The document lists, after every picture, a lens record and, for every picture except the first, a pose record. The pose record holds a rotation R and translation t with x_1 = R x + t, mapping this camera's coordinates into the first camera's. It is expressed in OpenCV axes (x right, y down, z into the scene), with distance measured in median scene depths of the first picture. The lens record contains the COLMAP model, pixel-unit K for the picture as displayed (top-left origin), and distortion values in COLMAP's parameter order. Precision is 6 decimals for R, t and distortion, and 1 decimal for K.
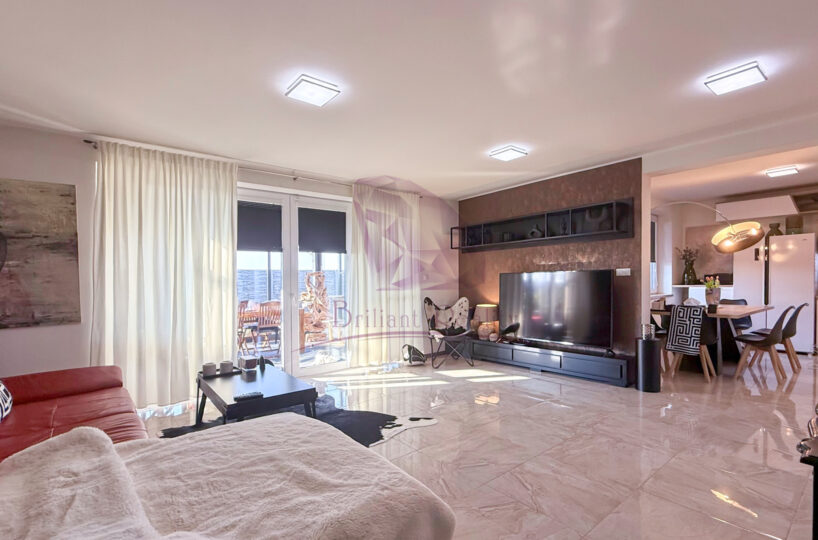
lens RADIAL K [[389.1, 0, 408.4], [0, 389.1, 284.5], [0, 0, 1]] dist [-0.000803, -0.000431]
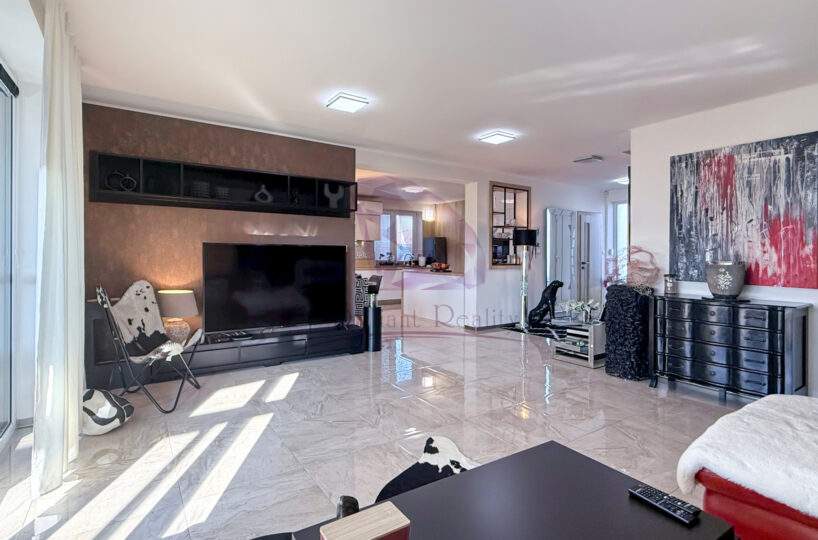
lens RADIAL K [[401.5, 0, 389.5], [0, 401.5, 258.6], [0, 0, 1]] dist [-0.000906, -0.000339]
pose [[0.113288, 0.009404, 0.993518, -0.454409], [-0.003683, 0.999952, -0.009045, 0.004641], [-0.993555, -0.002635, 0.113317, 0.629653]]
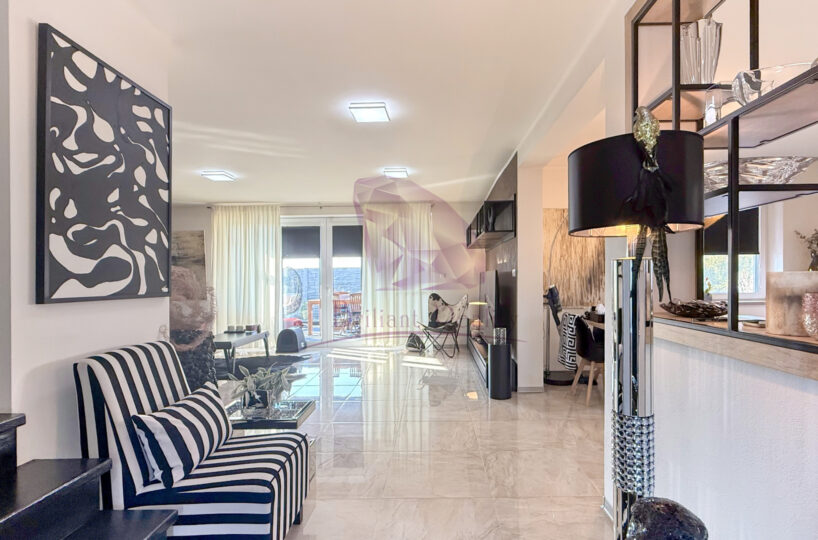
lens RADIAL K [[405.2, 0, 433.5], [0, 405.2, 277.0], [0, 0, 1]] dist [-0.001187, 0.000173]
pose [[0.772892, 0.007026, -0.634498, 0.869364], [-0.005633, 0.999975, 0.004212, -0.021171], [0.634512, 0.000319, 0.772913, 0.097705]]
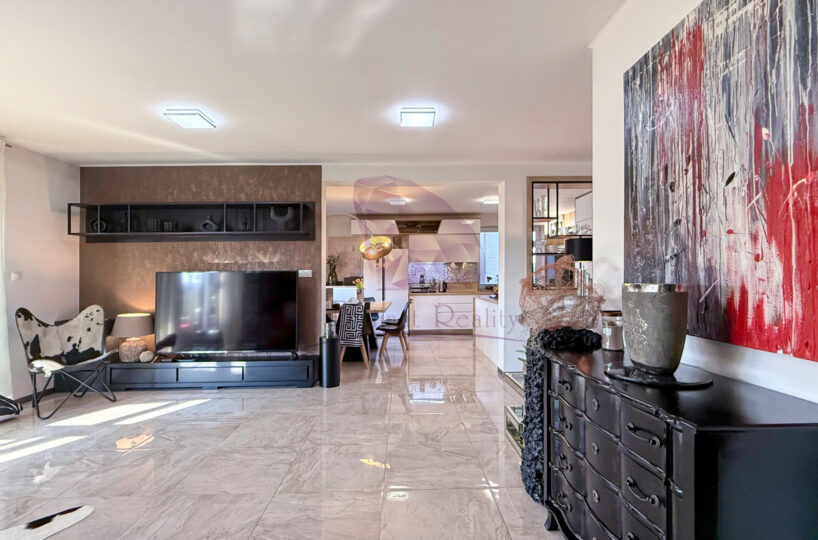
lens RADIAL K [[388.5, 0, 407.6], [0, 388.5, 279.5], [0, 0, 1]] dist [0.004927, 0.000674]
pose [[0.620660, 0.009174, 0.784026, -0.065010], [0.005789, 0.999851, -0.016282, 0.001579], [-0.784059, 0.014645, 0.620514, 0.137139]]
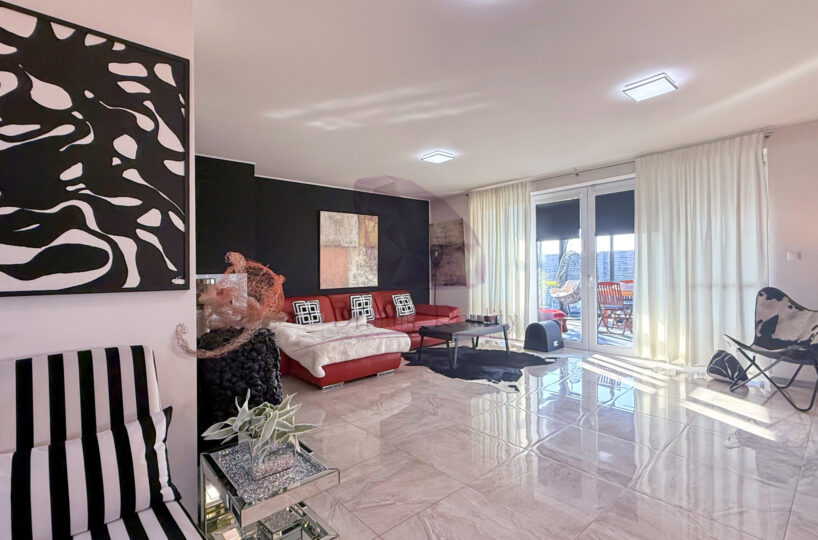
lens RADIAL K [[383.2, 0, 411.0], [0, 383.2, 264.7], [0, 0, 1]] dist [0.000019, -0.000362]
pose [[0.033650, 0.007506, -0.999405, 0.729047], [0.012718, 0.999888, 0.007938, -0.019282], [0.999353, -0.012978, 0.033551, 0.419489]]
